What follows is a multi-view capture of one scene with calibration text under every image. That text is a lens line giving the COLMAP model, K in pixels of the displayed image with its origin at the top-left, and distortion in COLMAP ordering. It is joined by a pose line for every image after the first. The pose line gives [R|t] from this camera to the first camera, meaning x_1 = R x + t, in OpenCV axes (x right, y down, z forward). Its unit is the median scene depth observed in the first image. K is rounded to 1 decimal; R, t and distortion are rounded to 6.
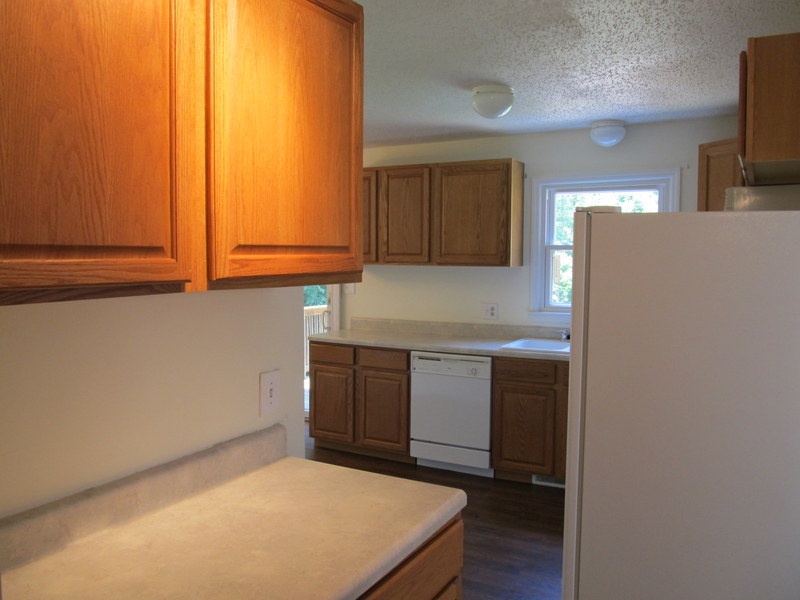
lens RADIAL K [[658.0, 0, 403.3], [0, 658.0, 300.3], [0, 0, 1]] dist [-0.063144, 0.014864]
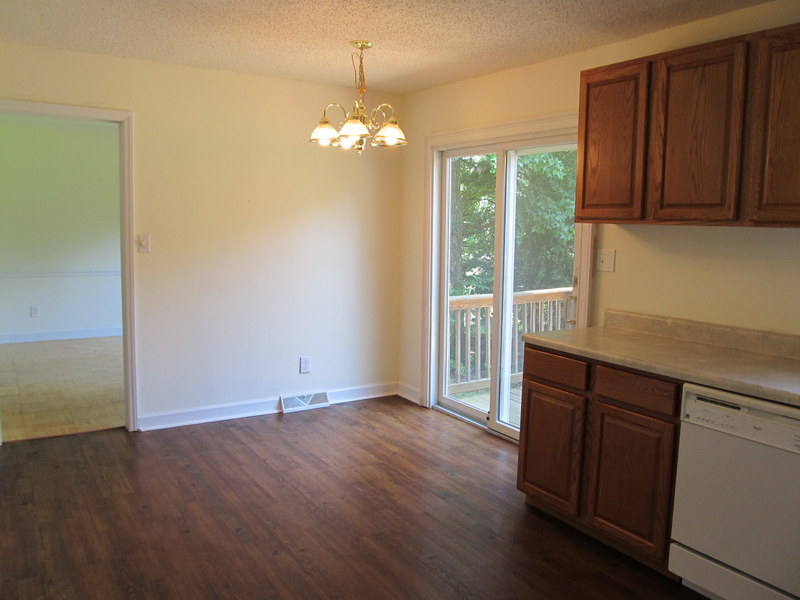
lens RADIAL K [[658.0, 0, 399.1], [0, 658.0, 298.8], [0, 0, 1]] dist [-0.063144, 0.014864]
pose [[0.873787, 0.065797, -0.481838, 0.056965], [-0.047648, 0.997621, 0.049821, -0.006543], [0.483969, -0.020574, 0.874843, 0.399501]]
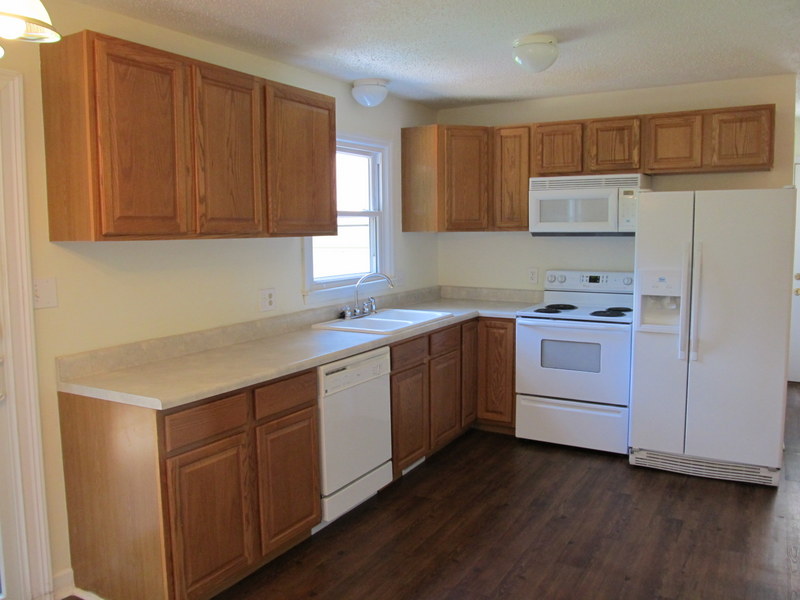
lens RADIAL K [[658.0, 0, 400.5], [0, 658.0, 299.1], [0, 0, 1]] dist [-0.063144, 0.014864]
pose [[0.029183, -0.110932, 0.993399, -0.595350], [0.080714, 0.990839, 0.108275, -0.051447], [-0.996310, 0.077022, 0.037869, 0.843542]]
